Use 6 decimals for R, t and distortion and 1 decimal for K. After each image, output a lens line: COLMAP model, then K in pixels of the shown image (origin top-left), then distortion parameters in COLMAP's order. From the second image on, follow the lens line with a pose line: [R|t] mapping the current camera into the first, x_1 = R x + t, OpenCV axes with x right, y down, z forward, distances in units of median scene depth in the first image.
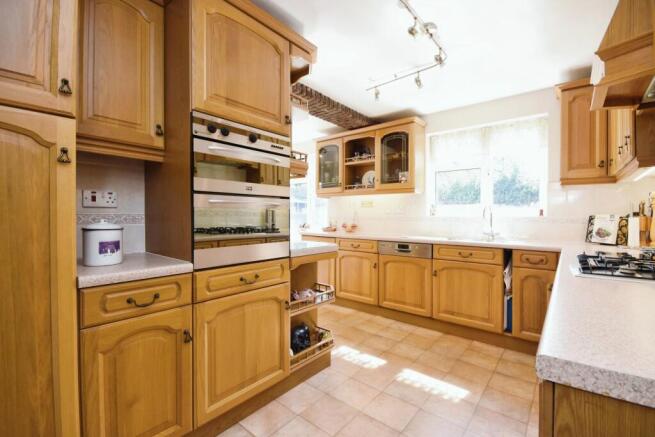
lens RADIAL K [[291.4, 0, 326.2], [0, 291.4, 216.8], [0, 0, 1]] dist [-0.001373, -0.000047]
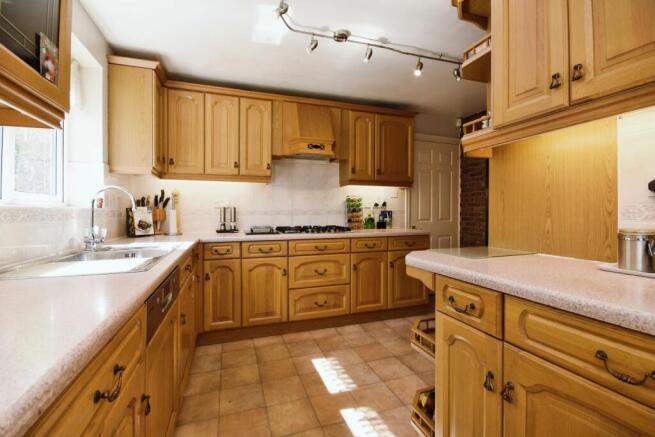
lens RADIAL K [[291.4, 0, 323.6], [0, 291.4, 213.0], [0, 0, 1]] dist [-0.001373, -0.000047]
pose [[-0.852620, -0.010896, 0.522418, -0.138084], [-0.005206, 0.999910, 0.012359, -0.002491], [-0.522505, 0.007818, -0.852600, 1.738107]]
